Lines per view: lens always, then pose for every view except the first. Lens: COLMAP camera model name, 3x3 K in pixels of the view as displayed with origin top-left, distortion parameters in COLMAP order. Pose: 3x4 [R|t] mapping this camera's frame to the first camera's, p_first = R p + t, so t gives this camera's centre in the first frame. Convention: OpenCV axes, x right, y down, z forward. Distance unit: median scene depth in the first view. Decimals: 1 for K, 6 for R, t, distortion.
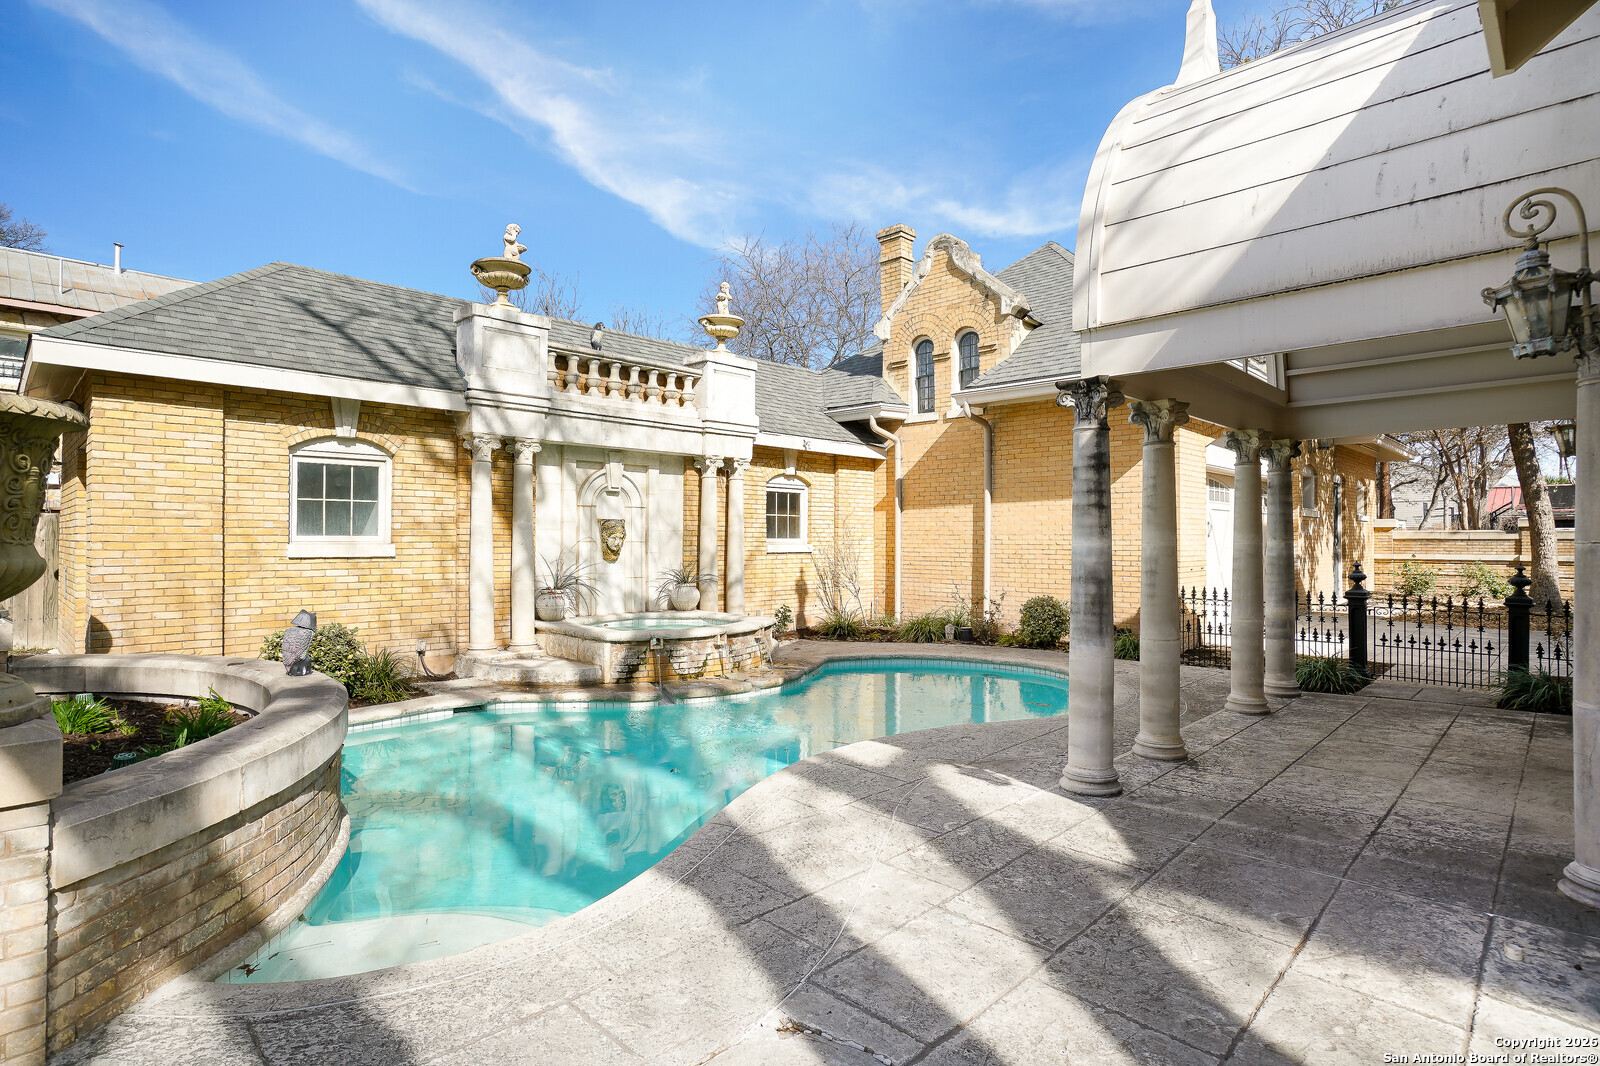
lens RADIAL K [[799.8, 0, 802.4], [0, 799.8, 536.7], [0, 0, 1]] dist [-0.003771, 0.000702]
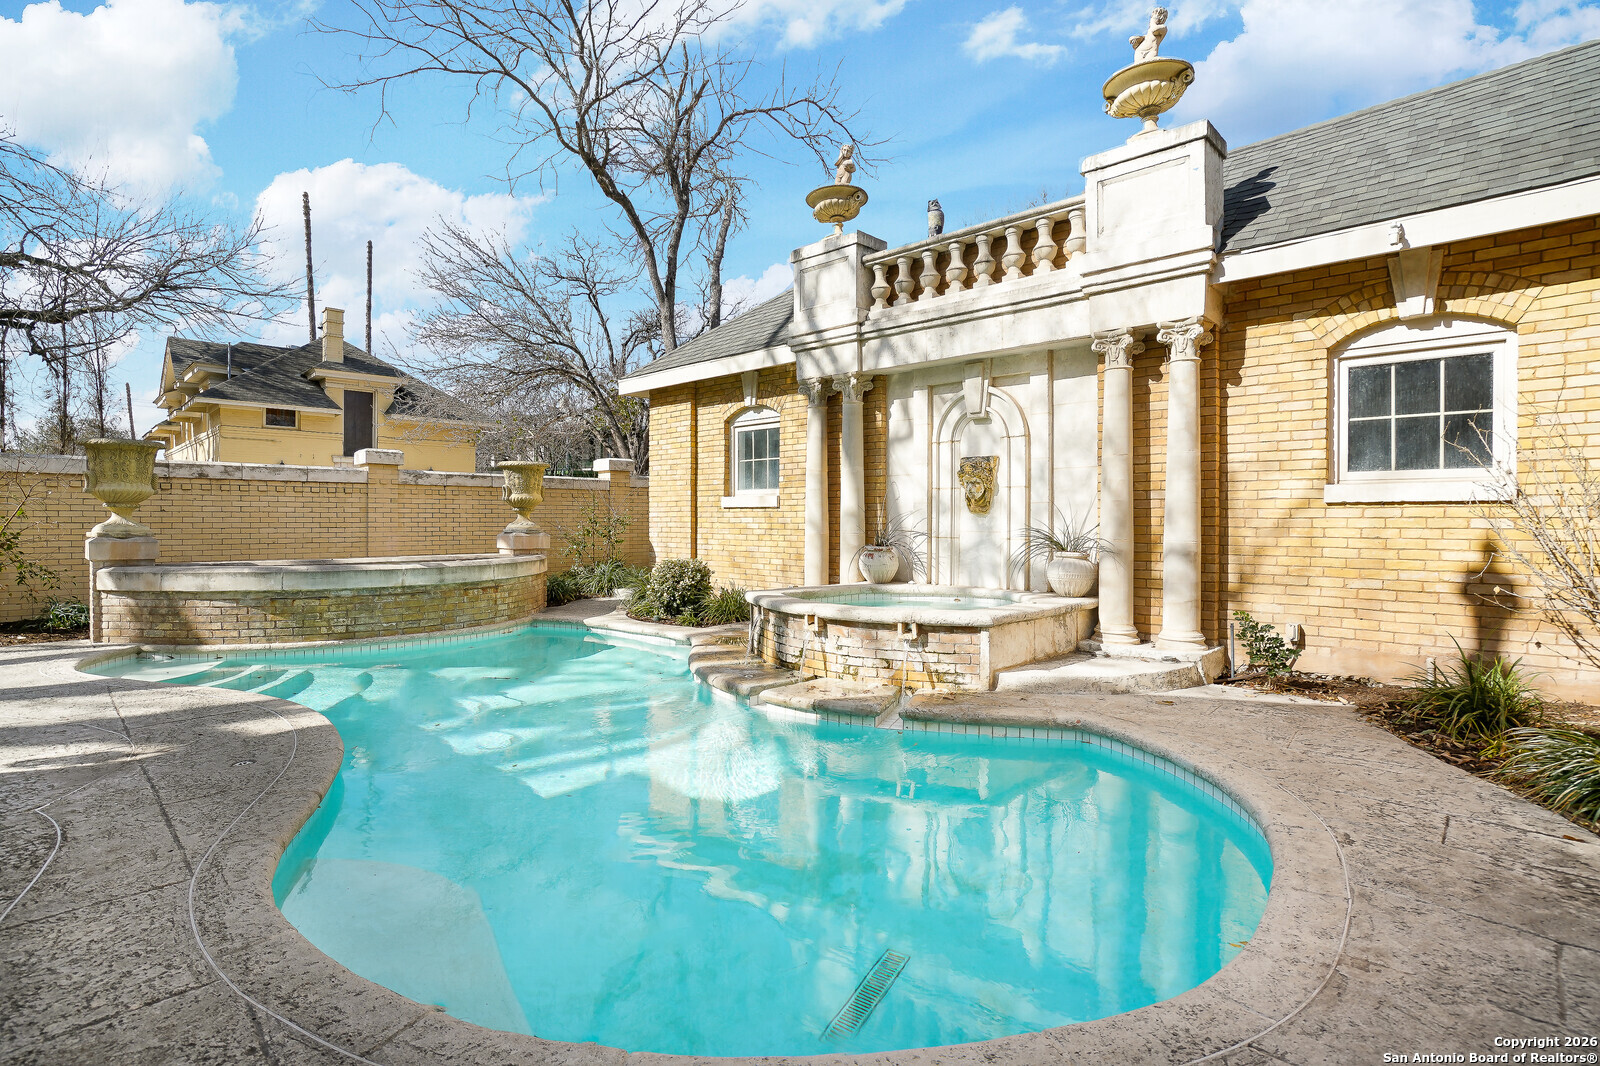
lens RADIAL K [[799.8, 0, 796.1], [0, 799.8, 525.2], [0, 0, 1]] dist [-0.003771, 0.000702]
pose [[0.016548, 0.003607, -0.999857, 0.486768], [-0.002923, 0.999989, 0.003559, 0.038878], [0.999859, 0.002863, 0.016559, 0.810464]]
